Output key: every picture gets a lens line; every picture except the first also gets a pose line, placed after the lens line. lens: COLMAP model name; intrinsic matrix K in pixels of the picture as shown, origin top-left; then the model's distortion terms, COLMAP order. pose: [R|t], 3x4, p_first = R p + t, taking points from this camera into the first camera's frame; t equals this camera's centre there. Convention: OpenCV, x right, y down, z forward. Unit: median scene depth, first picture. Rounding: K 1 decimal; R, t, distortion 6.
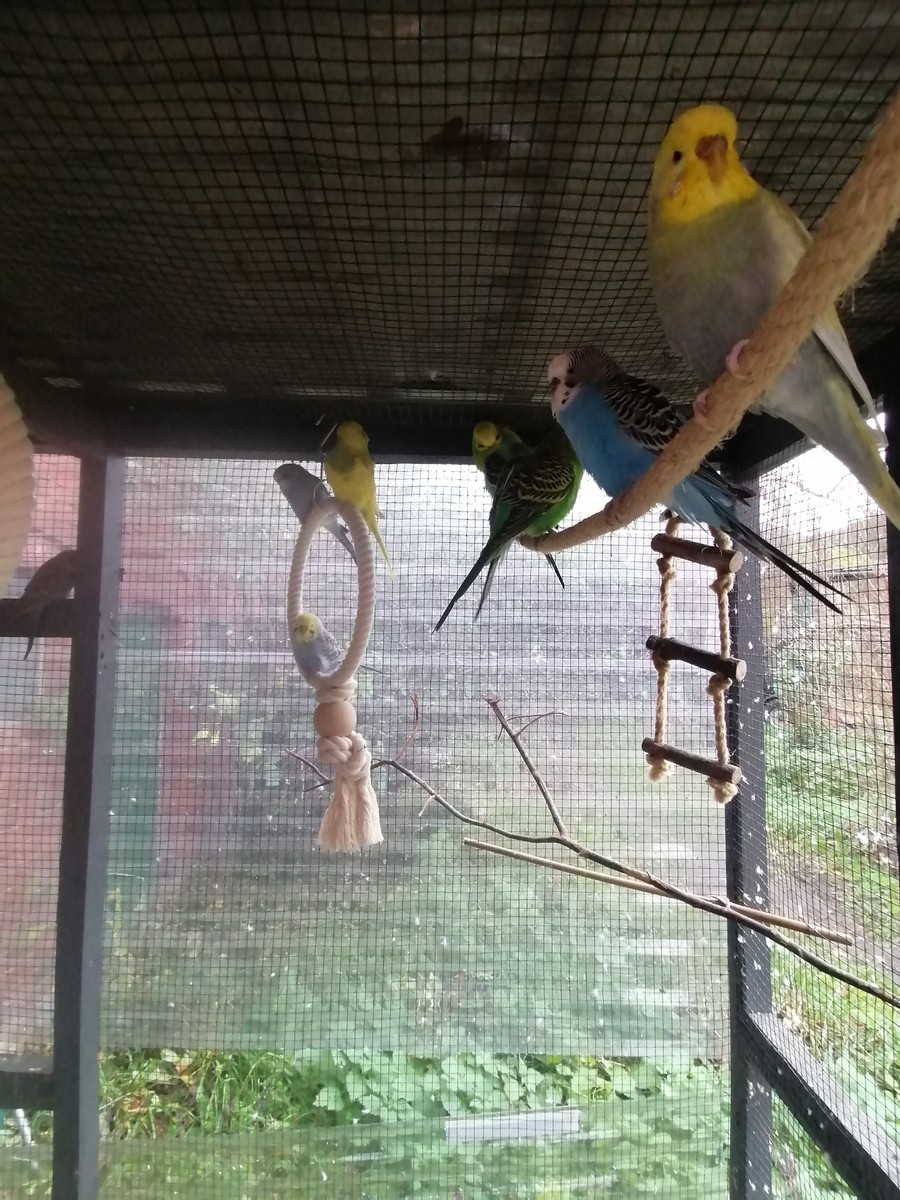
lens RADIAL K [[708.8, 0, 450.0], [0, 708.8, 600.0], [0, 0, 1]] dist [0.005345, -0.003265]
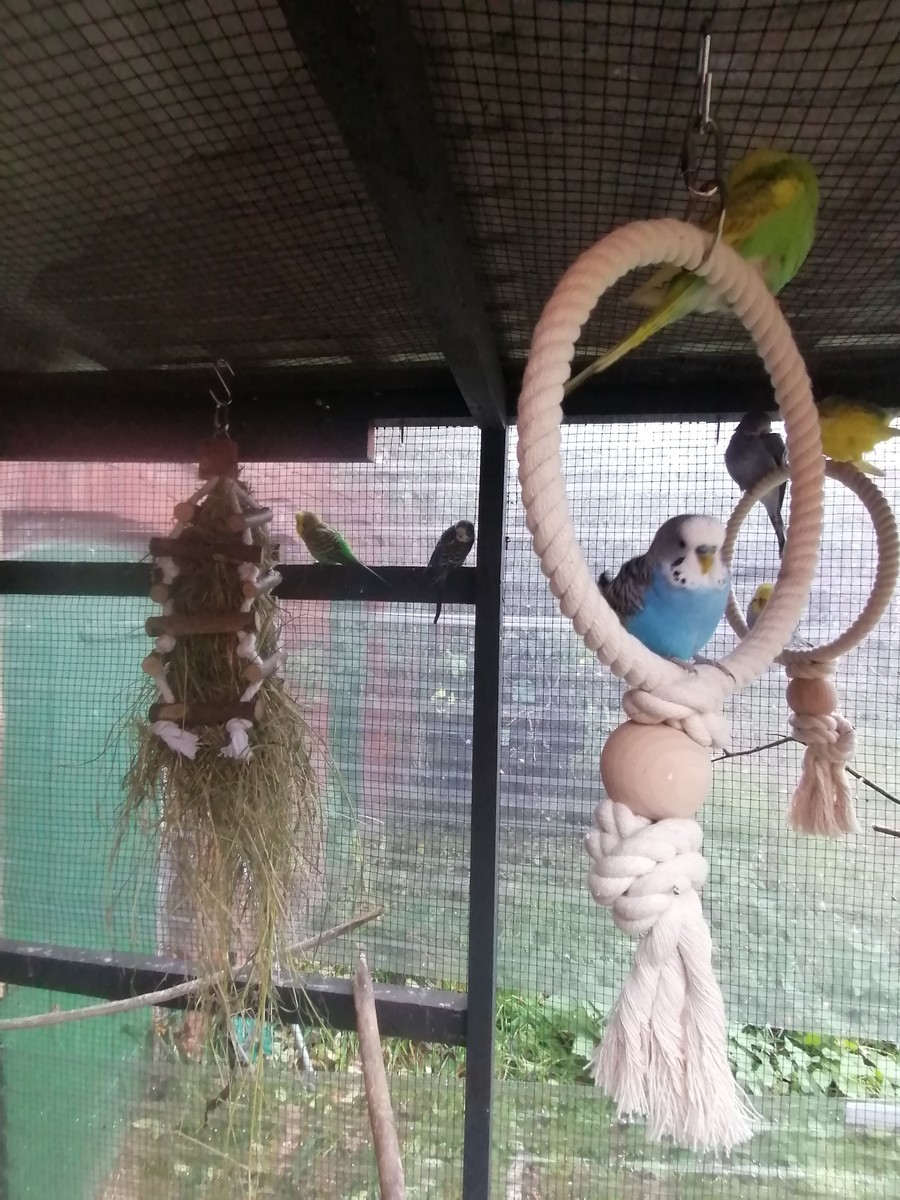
lens RADIAL K [[685.5, 0, 450.0], [0, 685.5, 600.0], [0, 0, 1]] dist [0.029739, -0.000044]
pose [[0.986580, 0.021542, -0.161854, -0.402840], [-0.013134, 0.998517, 0.052840, -0.006580], [0.162752, -0.050005, 0.985399, -0.000486]]
